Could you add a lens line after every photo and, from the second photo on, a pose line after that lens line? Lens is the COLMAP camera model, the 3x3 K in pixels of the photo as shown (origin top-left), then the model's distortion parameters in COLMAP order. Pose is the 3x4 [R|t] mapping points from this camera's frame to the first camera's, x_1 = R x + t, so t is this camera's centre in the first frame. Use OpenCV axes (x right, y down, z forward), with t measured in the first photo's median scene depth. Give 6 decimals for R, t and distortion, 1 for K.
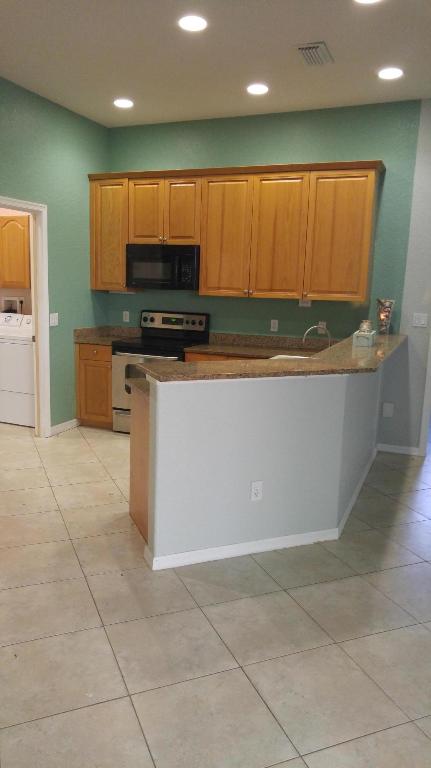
lens RADIAL K [[576.1, 0, 217.3], [0, 576.1, 378.4], [0, 0, 1]] dist [0.046485, 0.005723]
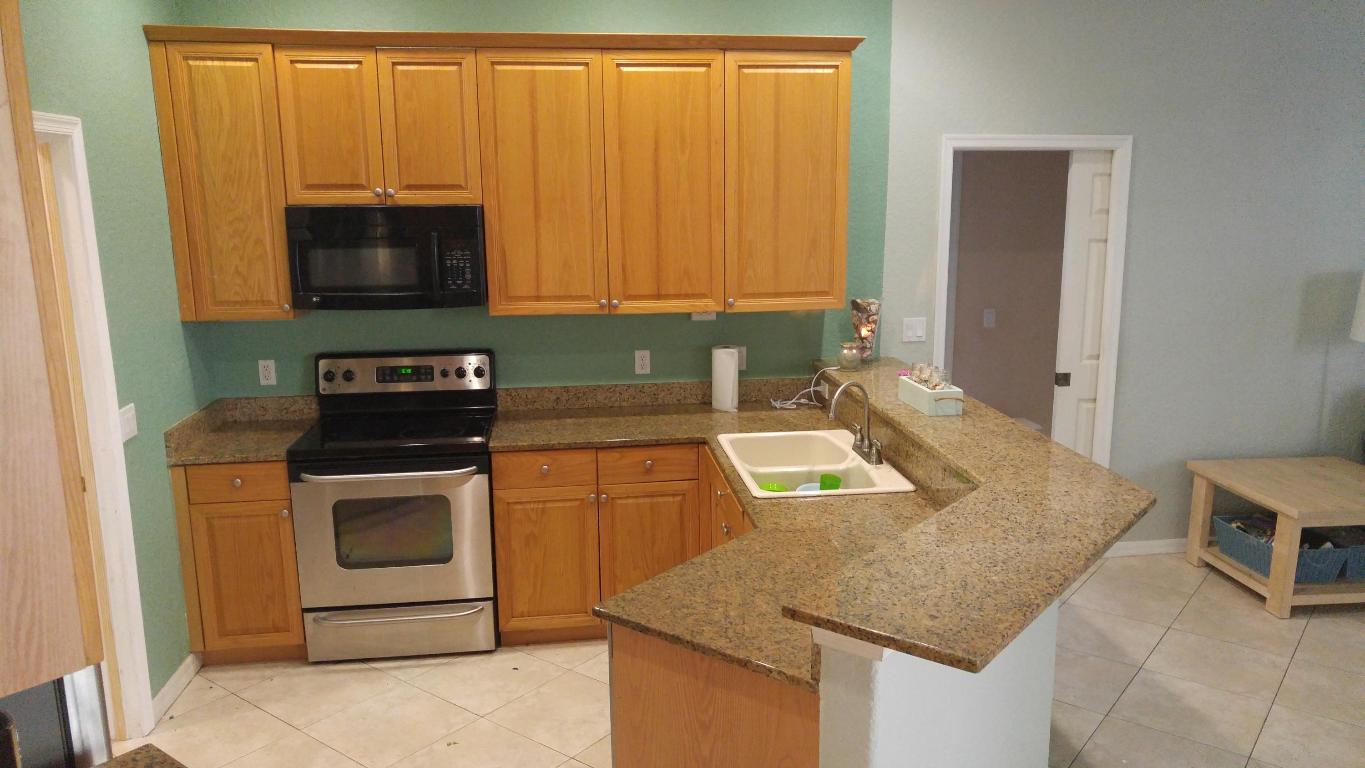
lens RADIAL K [[1023.9, 0, 726.2], [0, 1023.9, 397.4], [0, 0, 1]] dist [0.046485, 0.005723]
pose [[0.864187, -0.134517, 0.484856, -0.263498], [0.114497, 0.990895, 0.070836, -0.117047], [-0.489970, -0.005701, 0.871721, 0.220497]]
